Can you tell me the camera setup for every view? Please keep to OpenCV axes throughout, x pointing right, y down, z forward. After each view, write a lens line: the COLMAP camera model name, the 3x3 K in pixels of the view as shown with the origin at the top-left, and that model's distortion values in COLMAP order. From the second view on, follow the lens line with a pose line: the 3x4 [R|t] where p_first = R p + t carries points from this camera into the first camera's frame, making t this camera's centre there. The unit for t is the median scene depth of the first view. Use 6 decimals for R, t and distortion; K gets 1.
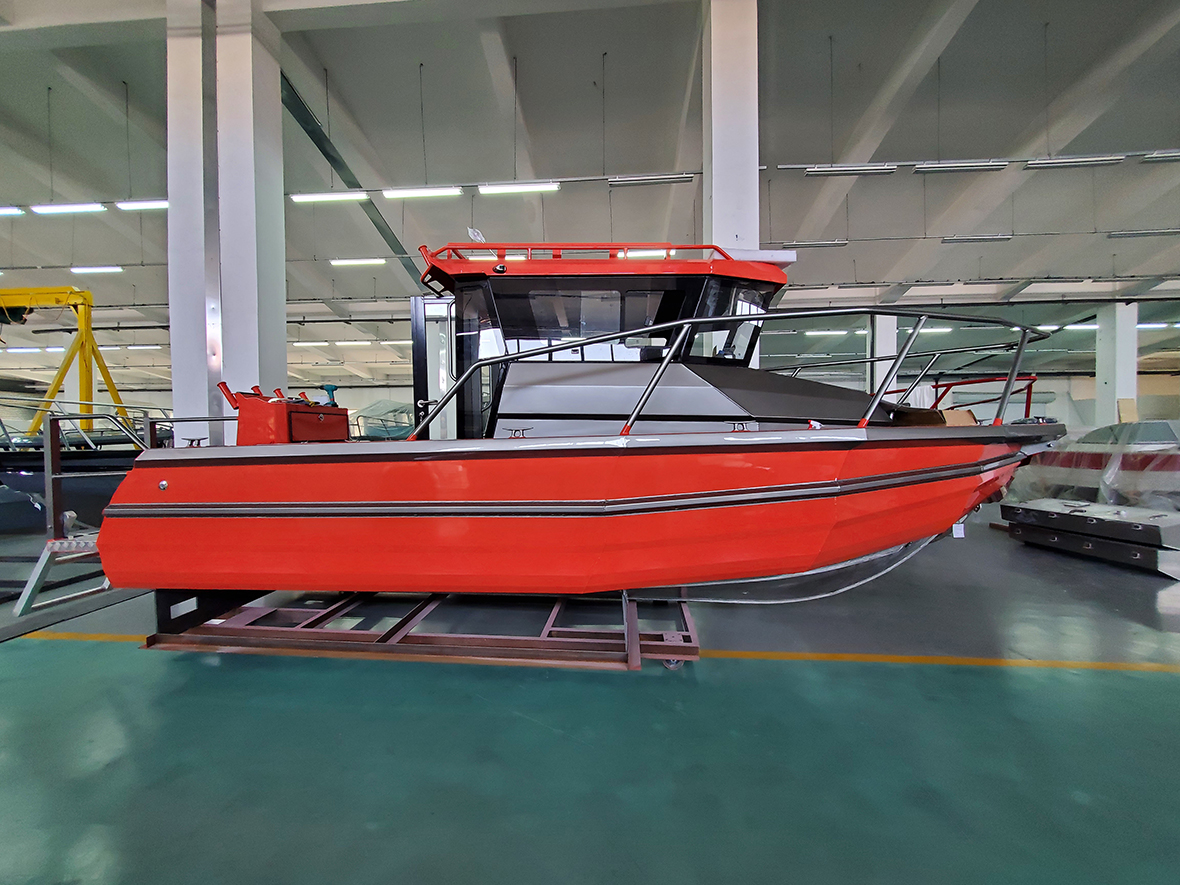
lens RADIAL K [[464.5, 0, 580.9], [0, 464.5, 441.7], [0, 0, 1]] dist [0.002021, -0.000053]
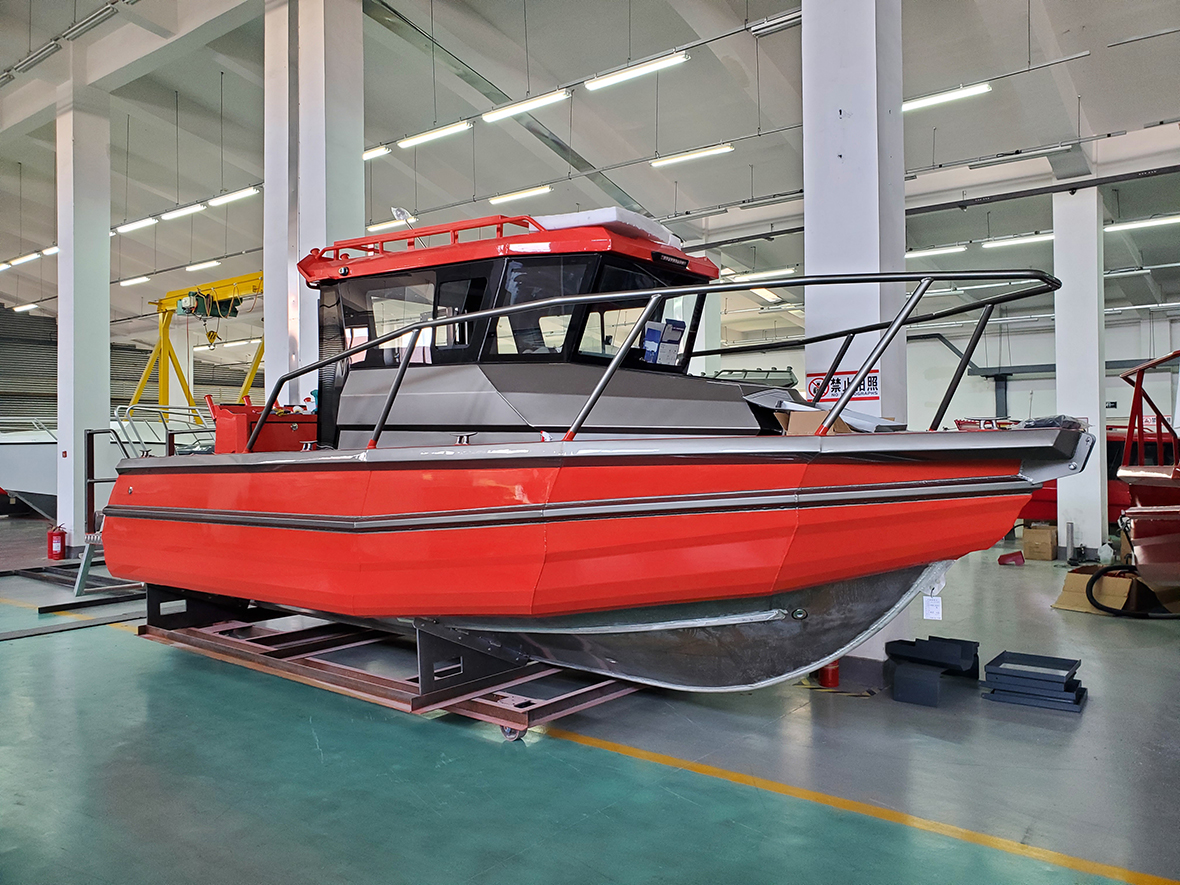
lens RADIAL K [[914.7, 0, 594.7], [0, 914.7, 422.4], [0, 0, 1]] dist [0.016173, 0.010342]
pose [[0.832084, -0.012054, -0.554519, 1.165889], [-0.004218, 0.999597, -0.028057, -0.013781], [0.554634, 0.025685, 0.831698, -0.239529]]
